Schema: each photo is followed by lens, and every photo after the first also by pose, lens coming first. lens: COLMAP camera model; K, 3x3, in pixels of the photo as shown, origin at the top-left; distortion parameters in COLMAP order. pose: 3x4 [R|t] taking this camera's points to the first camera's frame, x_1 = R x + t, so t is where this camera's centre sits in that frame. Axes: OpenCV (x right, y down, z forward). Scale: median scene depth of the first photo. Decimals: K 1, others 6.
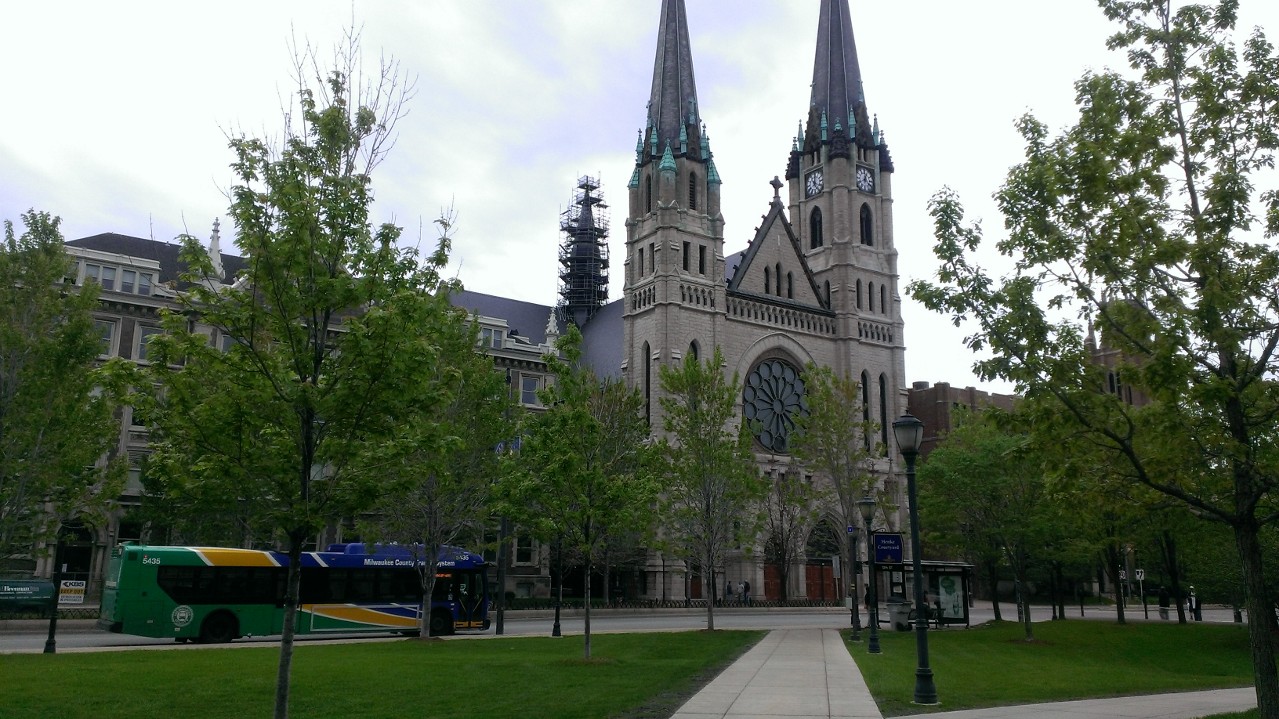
lens RADIAL K [[1017.8, 0, 605.9], [0, 1017.8, 365.6], [0, 0, 1]] dist [0.028876, 0.002208]
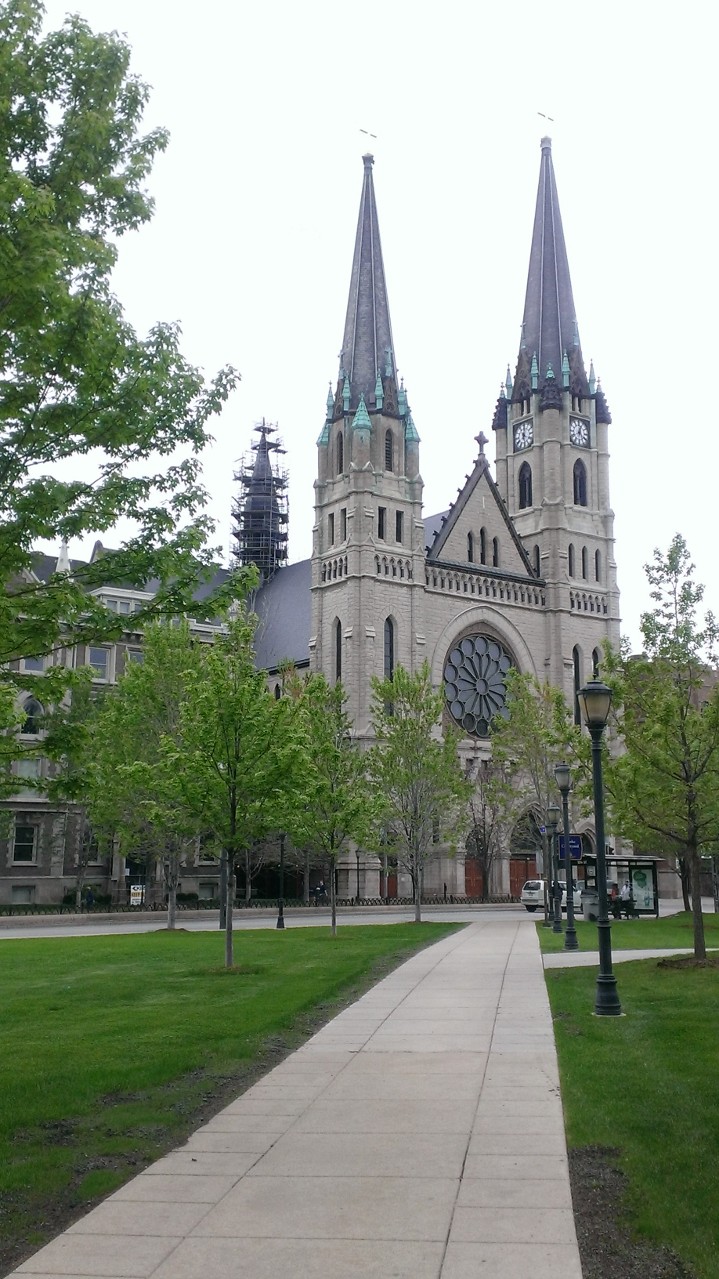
lens RADIAL K [[1737.7, 0, 323.8], [0, 1737.7, 642.7], [0, 0, 1]] dist [0.029028, 0.032002]
pose [[0.996968, -0.002792, 0.077766, -0.089964], [-0.002603, 0.997600, 0.069197, -0.105723], [-0.077773, -0.069189, 0.994567, -0.520695]]
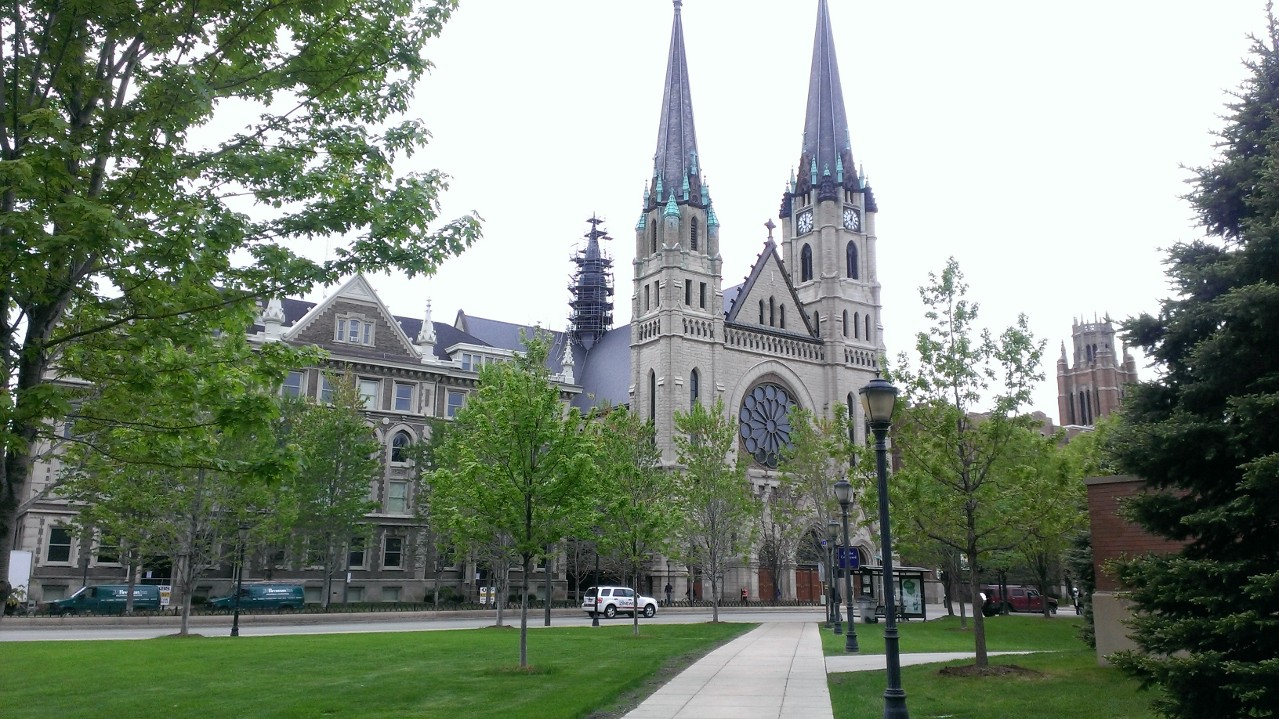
lens RADIAL K [[1232.8, 0, 569.7], [0, 1232.8, 359.2], [0, 0, 1]] dist [0.095938, -0.356777]
pose [[0.999996, -0.002059, 0.002060, -0.051537], [0.002008, 0.999697, 0.024551, -0.066460], [-0.002110, -0.024546, 0.999696, -0.335077]]
